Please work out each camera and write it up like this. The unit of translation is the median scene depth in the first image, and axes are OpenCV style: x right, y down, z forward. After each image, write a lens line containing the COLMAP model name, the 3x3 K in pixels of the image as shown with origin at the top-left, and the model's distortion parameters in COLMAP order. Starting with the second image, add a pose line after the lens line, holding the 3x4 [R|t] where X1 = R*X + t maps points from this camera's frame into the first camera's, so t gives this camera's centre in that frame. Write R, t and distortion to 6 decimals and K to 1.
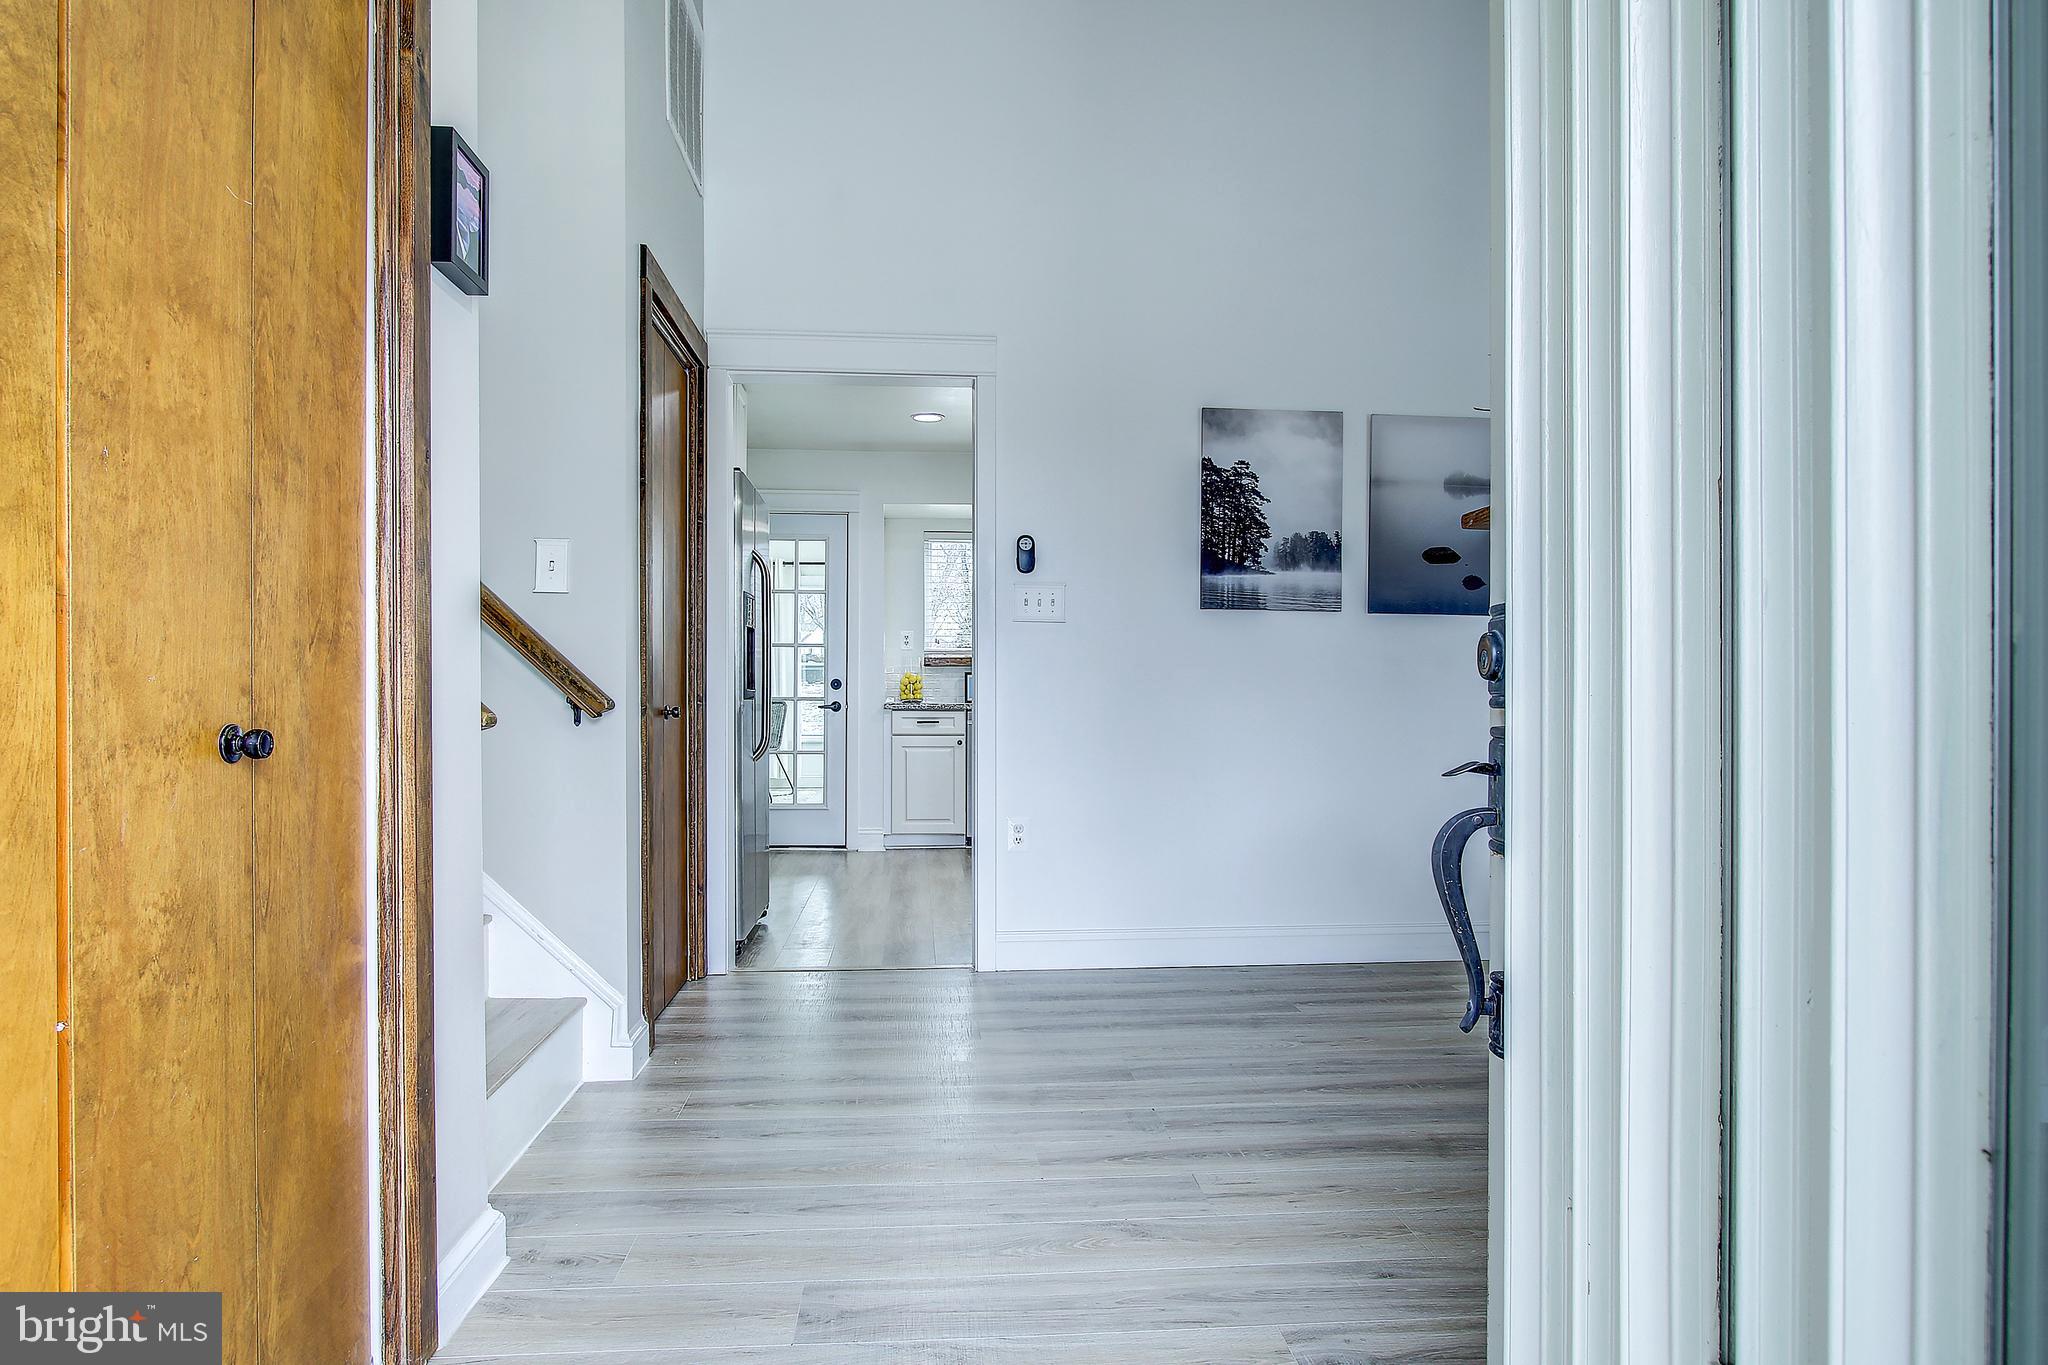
lens RADIAL K [[1190.9, 0, 1020.9], [0, 1190.9, 687.8], [0, 0, 1]] dist [-0.001633, 0.001168]
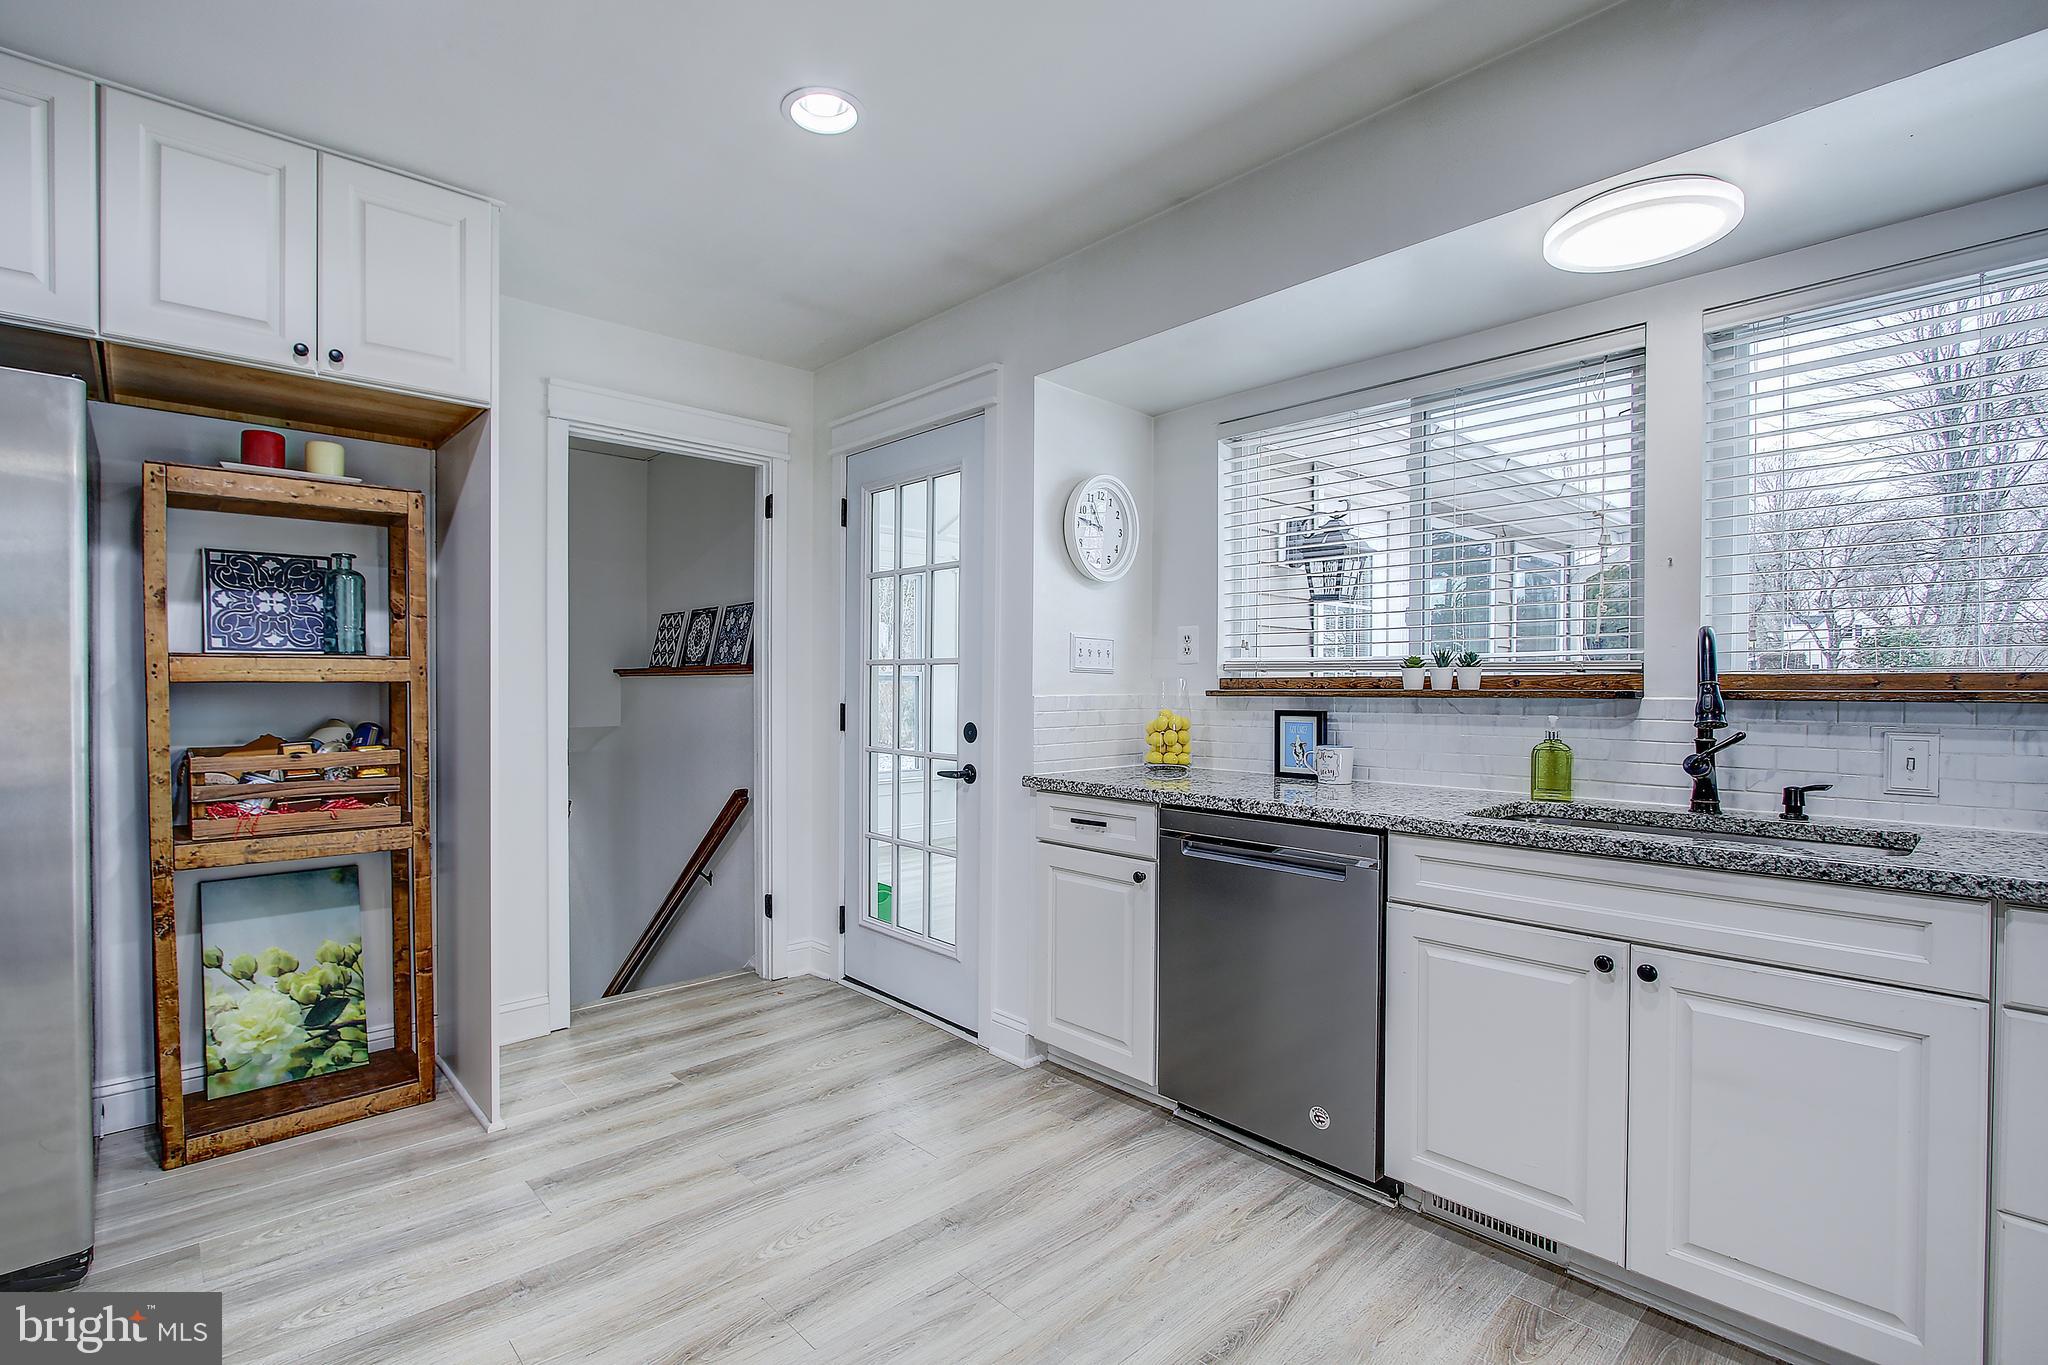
lens RADIAL K [[944.0, 0, 981.6], [0, 944.0, 699.5], [0, 0, 1]] dist [-0.021027, 0.002251]
pose [[0.592843, 0.016197, -0.805155, 0.193787], [-0.001436, 0.999817, 0.019056, -0.026267], [0.805317, -0.010141, 0.592758, 0.747399]]
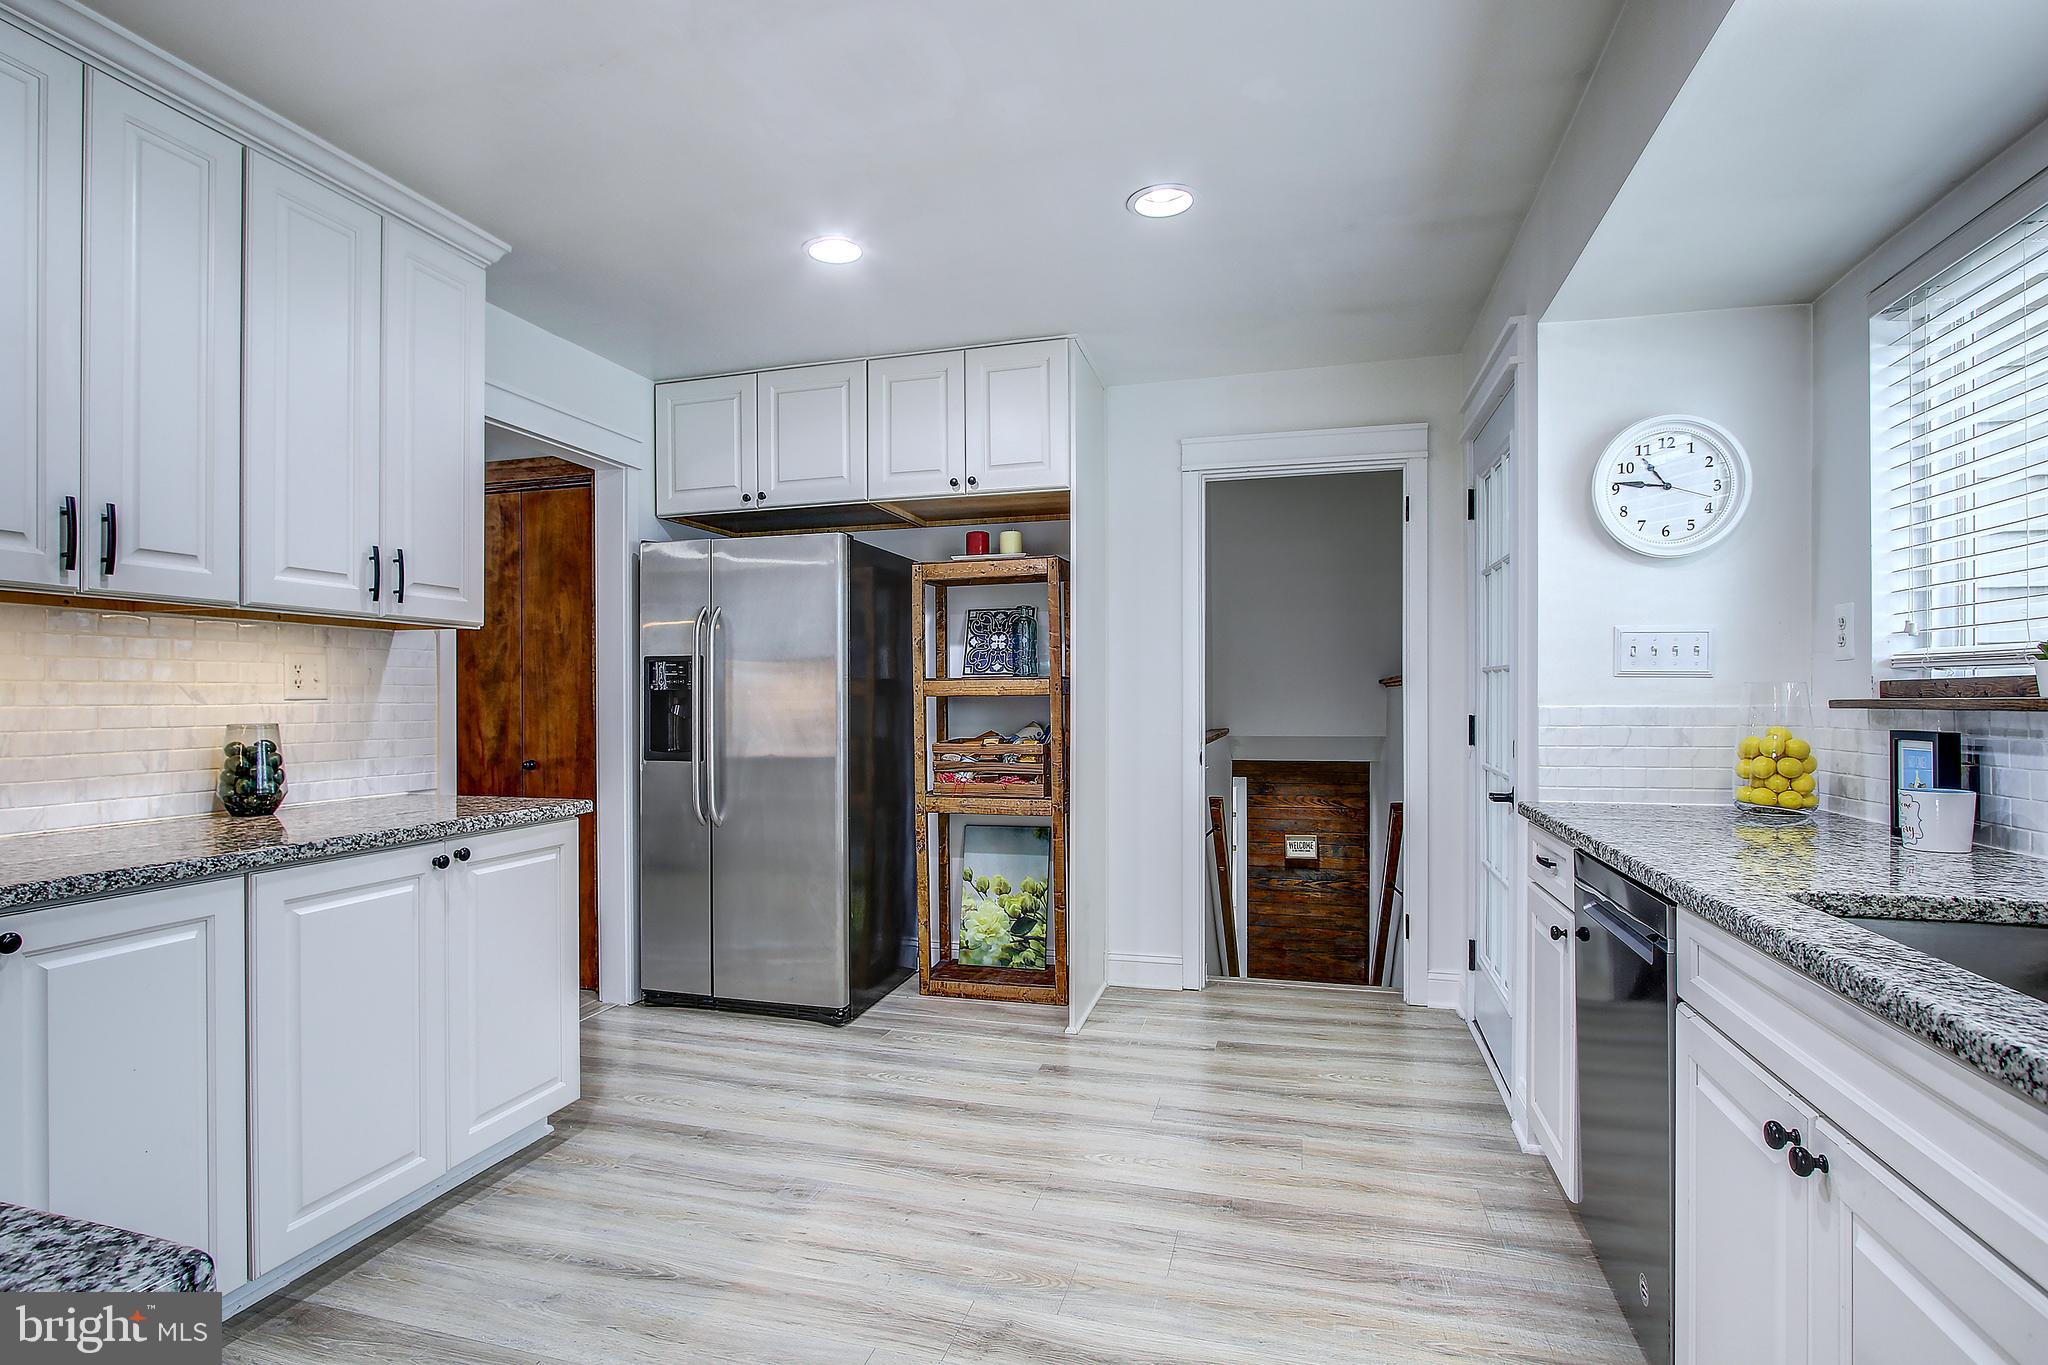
lens RADIAL K [[1037.4, 0, 978.6], [0, 1037.4, 695.7], [0, 0, 1]] dist [-0.028387, 0.000592]
pose [[-0.386306, 0.003582, -0.922364, 0.294917], [0.008359, 0.999965, 0.000383, -0.025967], [0.922333, -0.007562, -0.386322, 0.960388]]
